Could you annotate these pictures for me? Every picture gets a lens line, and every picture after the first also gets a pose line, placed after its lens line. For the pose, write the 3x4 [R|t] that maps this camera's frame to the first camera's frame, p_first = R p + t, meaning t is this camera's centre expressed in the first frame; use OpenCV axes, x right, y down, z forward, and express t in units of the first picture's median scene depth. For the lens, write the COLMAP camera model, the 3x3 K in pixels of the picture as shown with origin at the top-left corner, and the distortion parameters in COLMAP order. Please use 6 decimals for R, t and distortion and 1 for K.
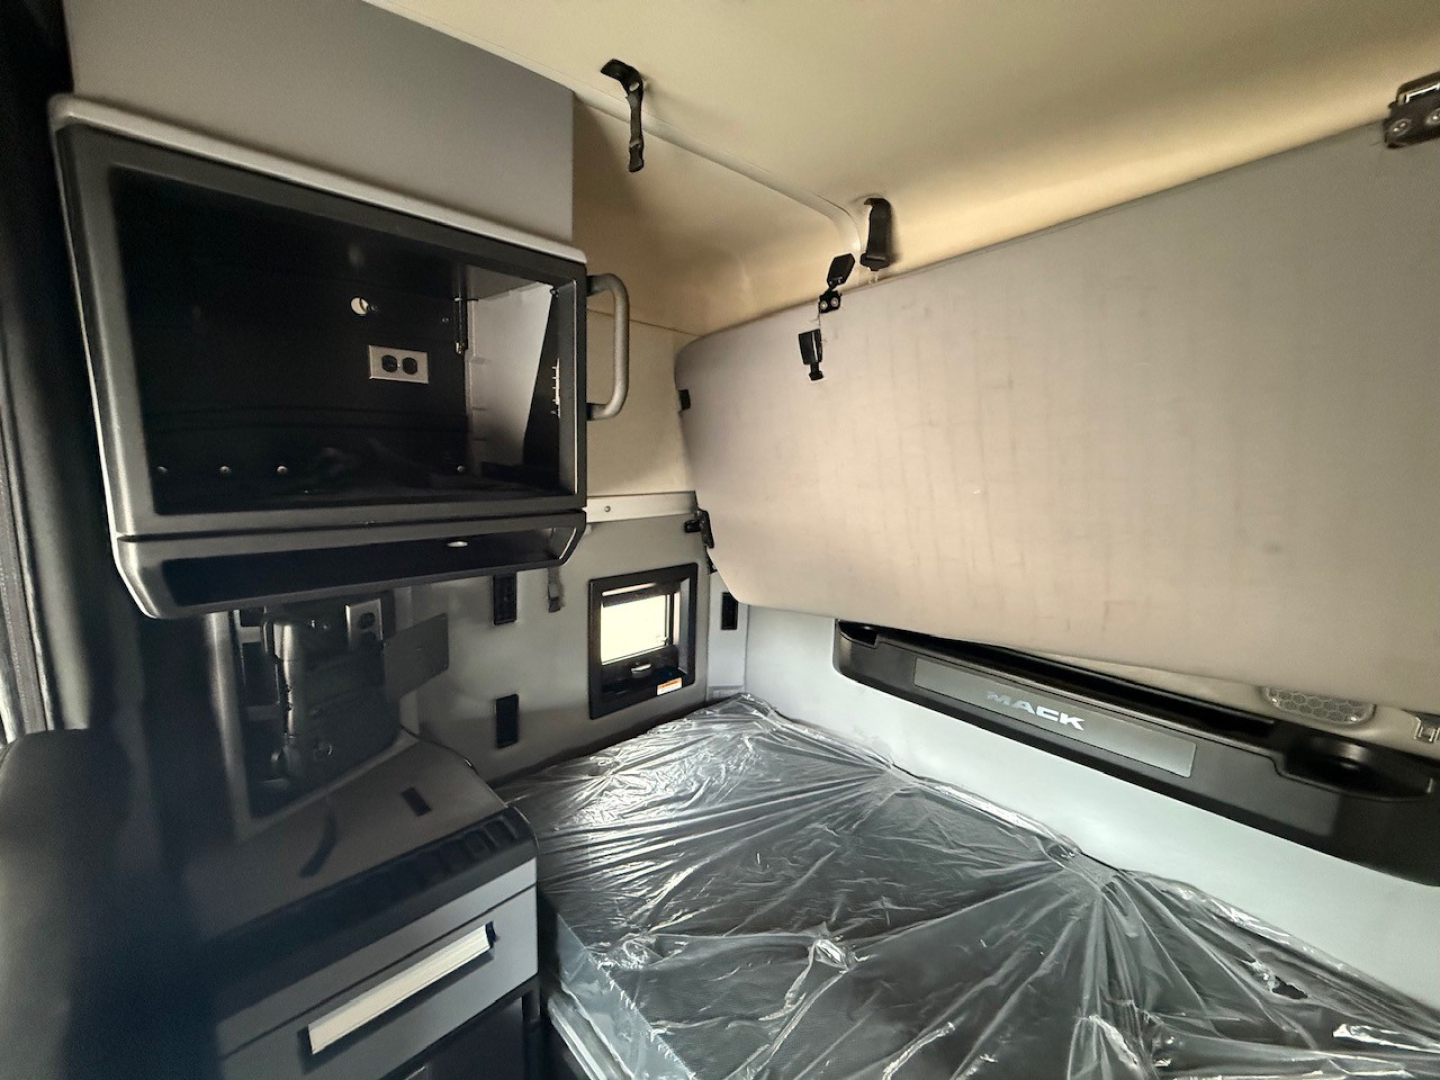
lens RADIAL K [[579.8, 0, 720.0], [0, 579.8, 540.0], [0, 0, 1]] dist [0.001480, 0.000198]
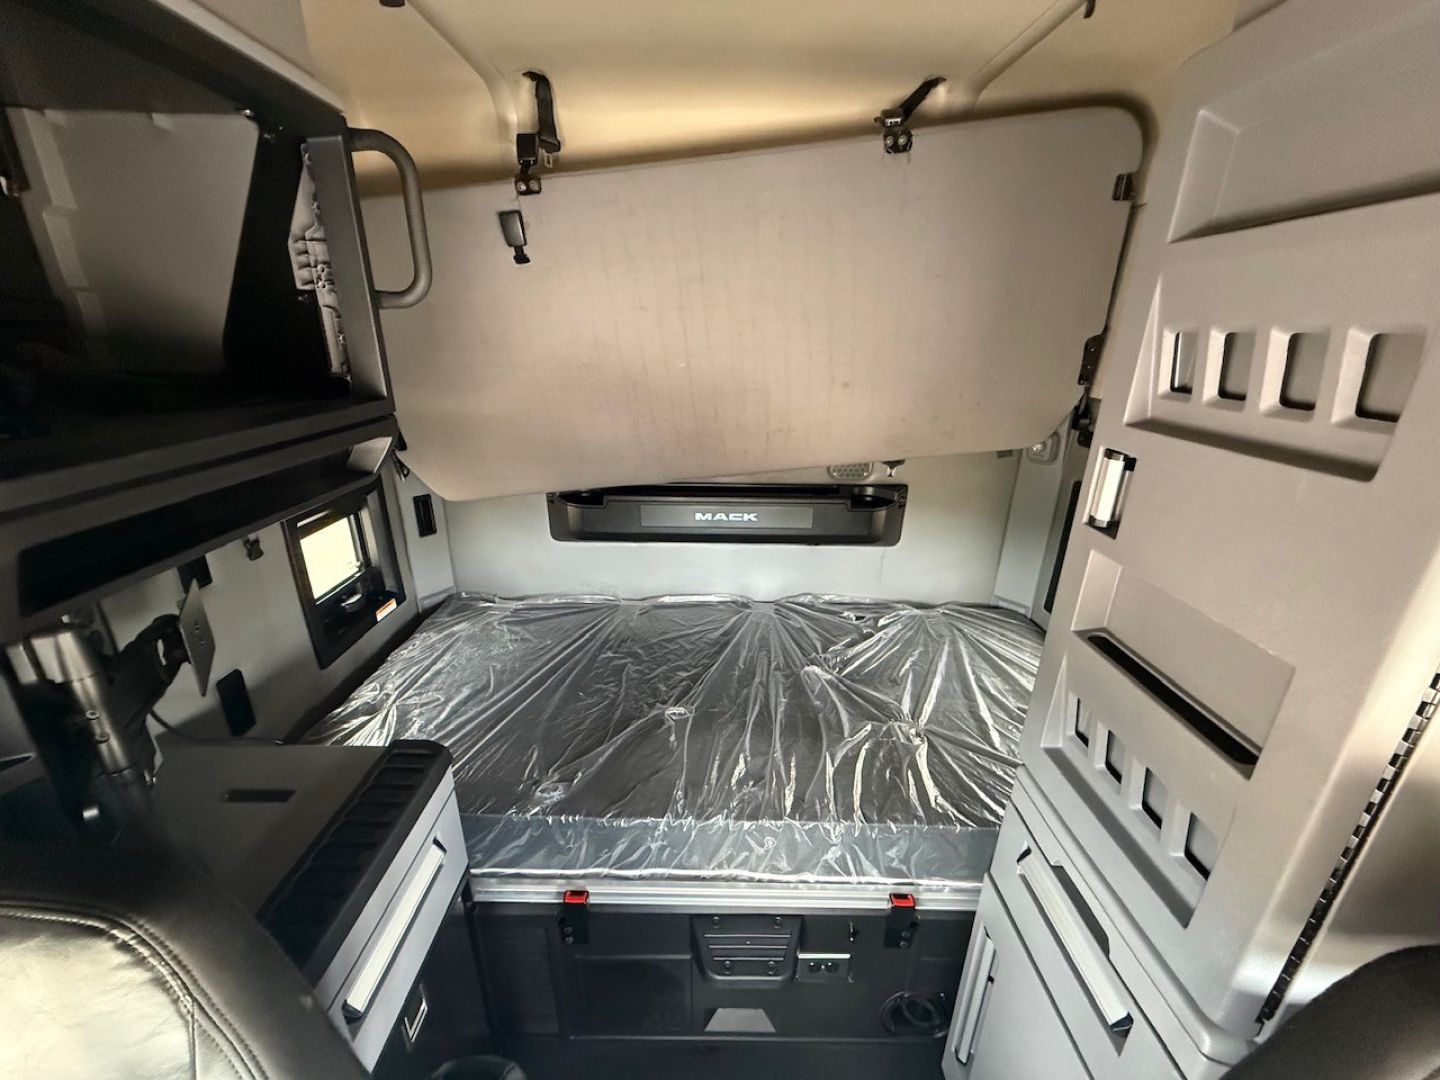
lens RADIAL K [[579.8, 0, 720.0], [0, 579.8, 540.0], [0, 0, 1]] dist [0.001480, 0.000198]
pose [[0.700942, -0.271050, 0.659707, -0.410997], [0.134071, 0.958556, 0.251385, -0.018902], [-0.700504, -0.087759, 0.708232, -0.019138]]
